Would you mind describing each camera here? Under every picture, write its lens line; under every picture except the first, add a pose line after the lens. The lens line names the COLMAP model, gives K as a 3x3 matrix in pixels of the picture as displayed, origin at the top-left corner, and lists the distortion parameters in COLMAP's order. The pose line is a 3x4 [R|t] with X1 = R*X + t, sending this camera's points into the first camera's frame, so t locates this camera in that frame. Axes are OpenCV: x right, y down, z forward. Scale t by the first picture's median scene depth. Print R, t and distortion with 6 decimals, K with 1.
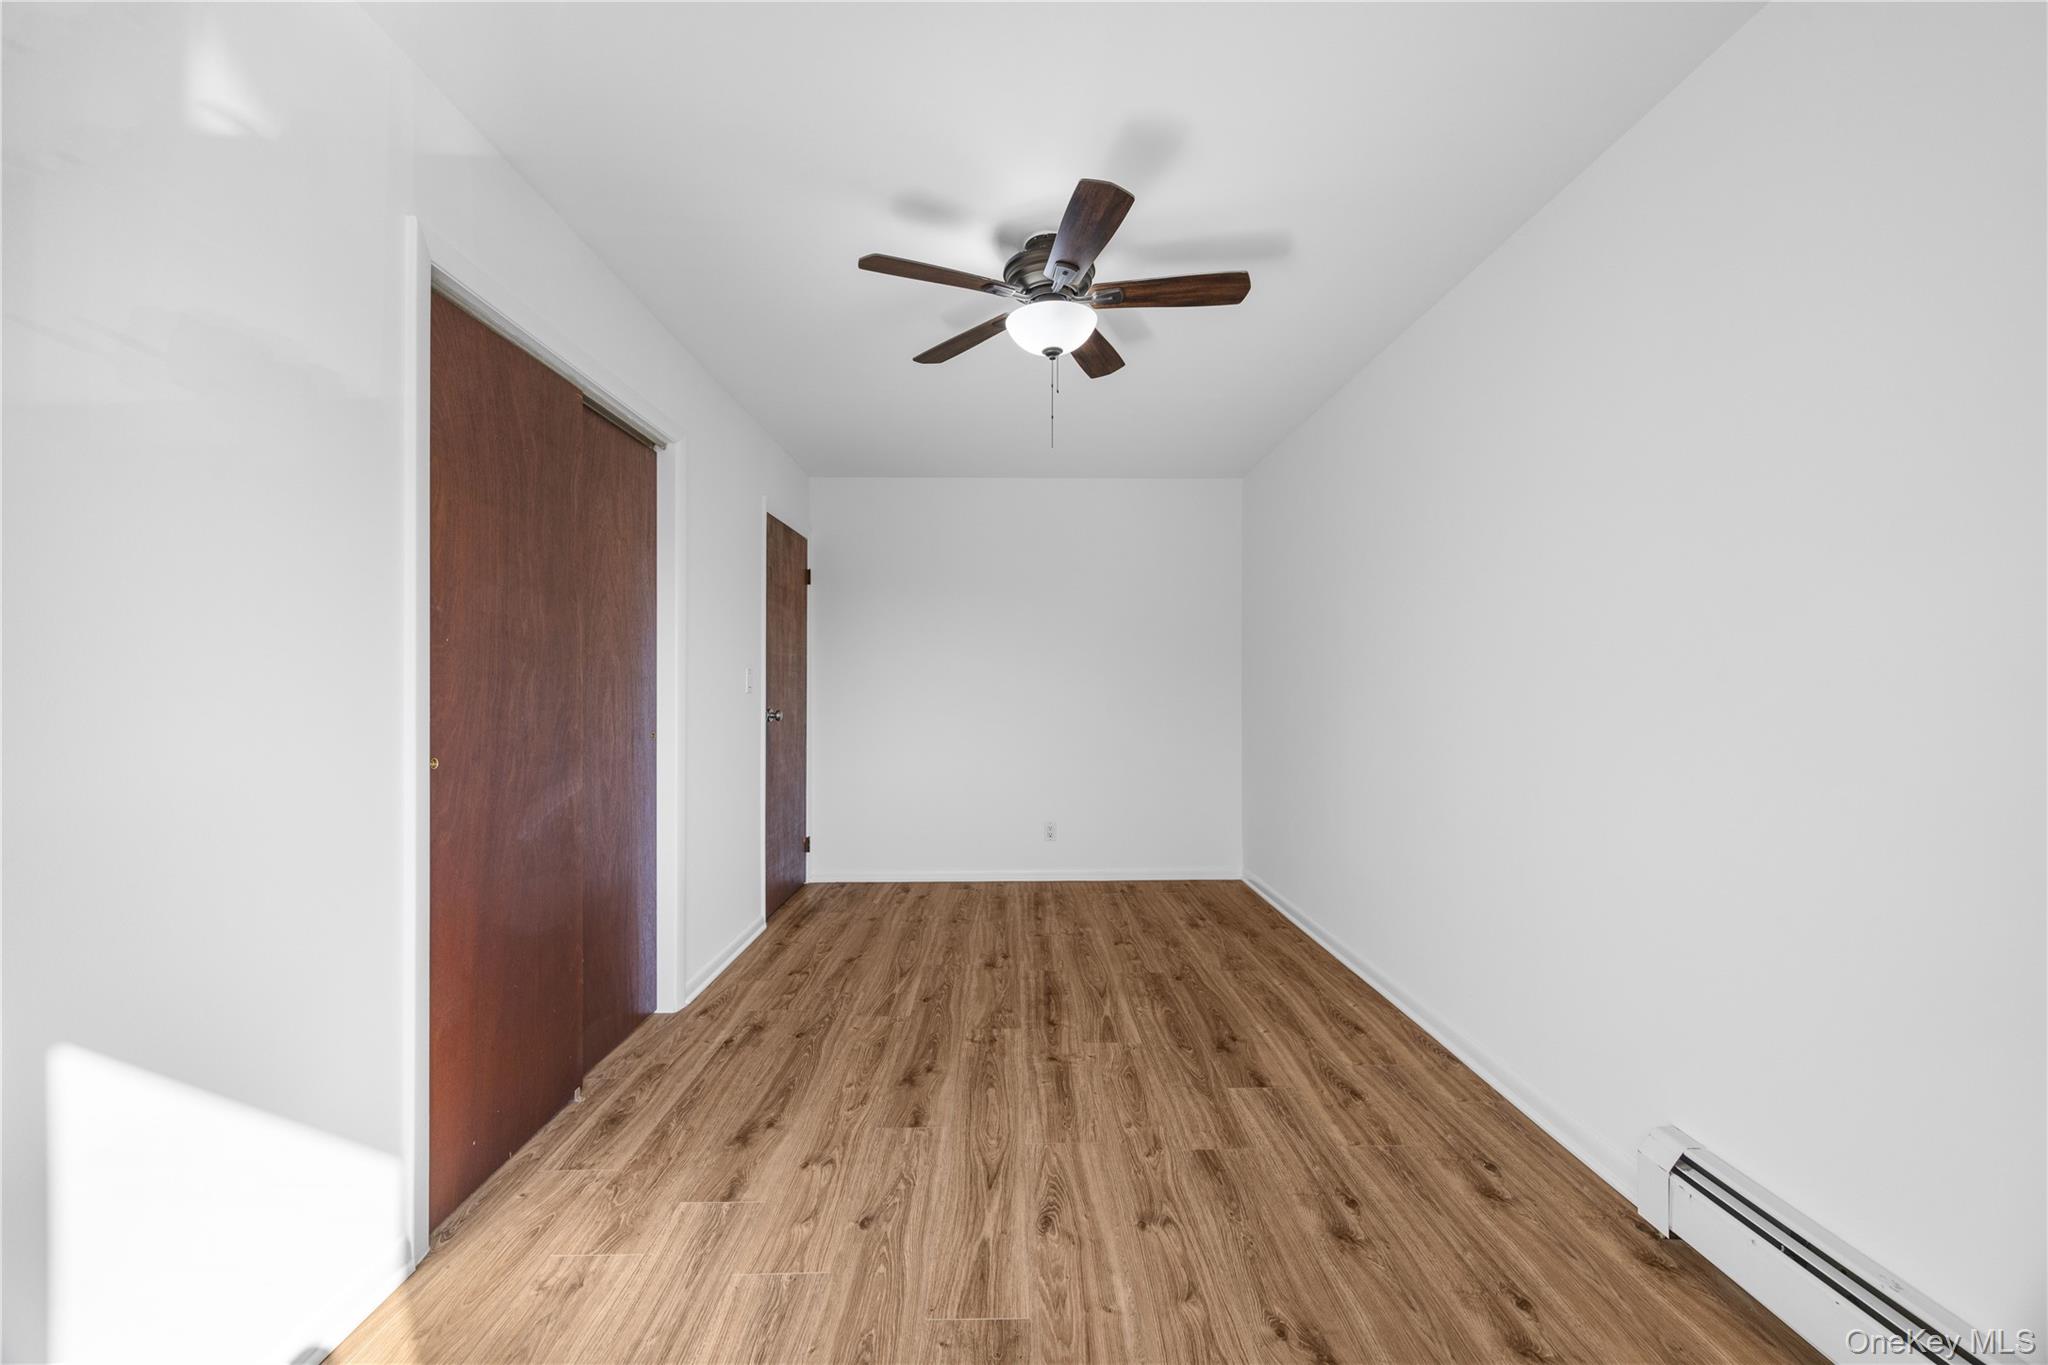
lens RADIAL K [[780.3, 0, 1026.1], [0, 780.3, 685.8], [0, 0, 1]] dist [-0.001380, 0.000975]
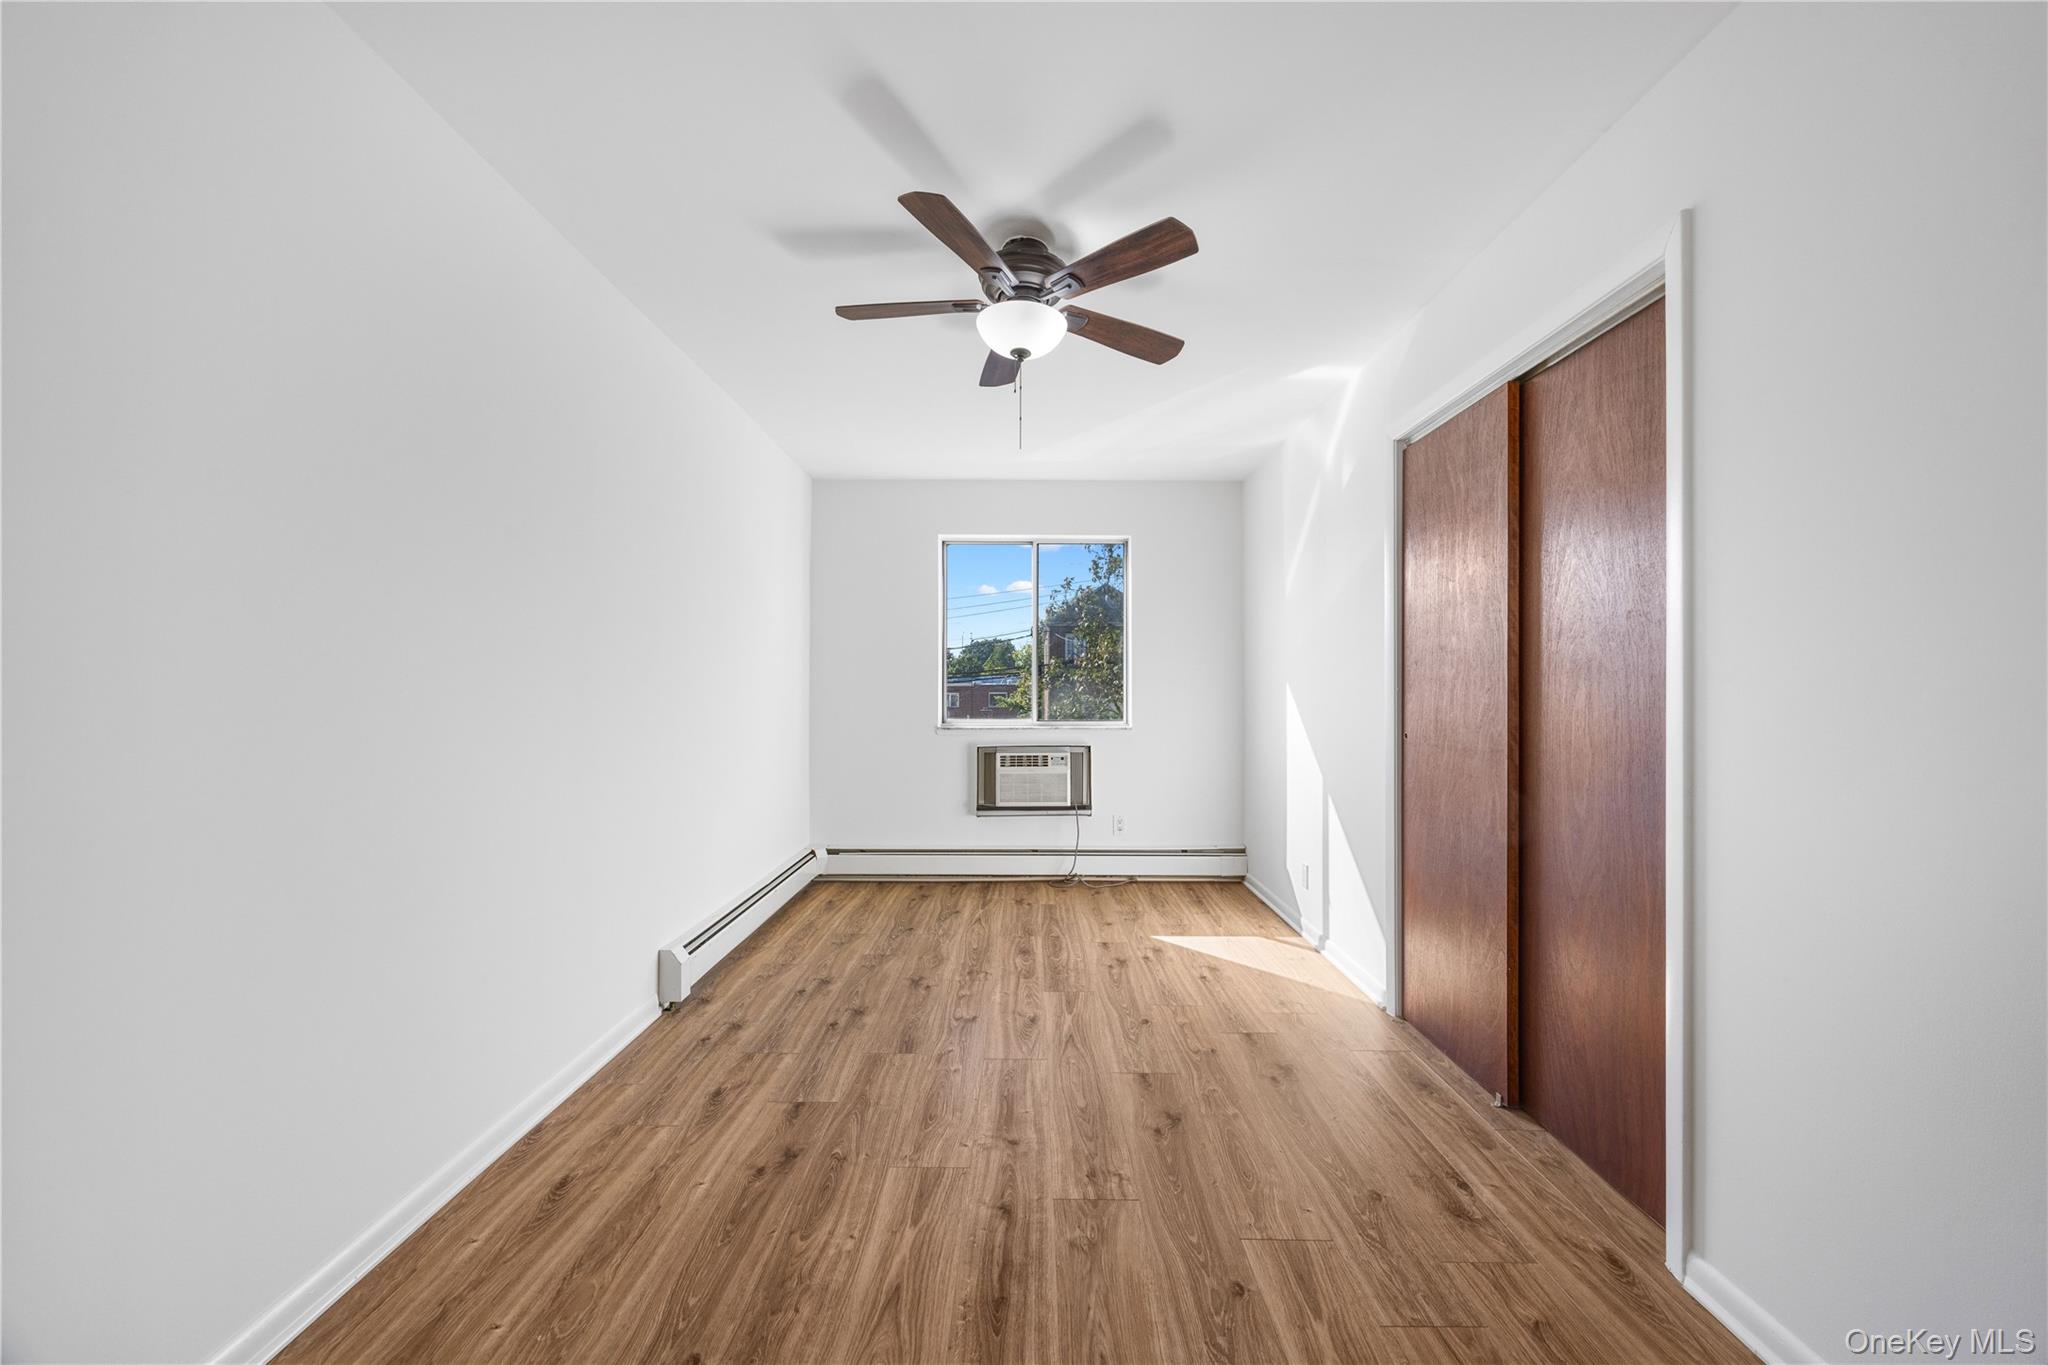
lens RADIAL K [[780.3, 0, 1019.1], [0, 780.3, 686.7], [0, 0, 1]] dist [-0.001380, 0.000975]
pose [[-0.999409, -0.000512, 0.034362, -0.000060], [-0.000768, 0.999972, -0.007455, 0.006631], [-0.034358, -0.007477, -0.999382, 1.931606]]
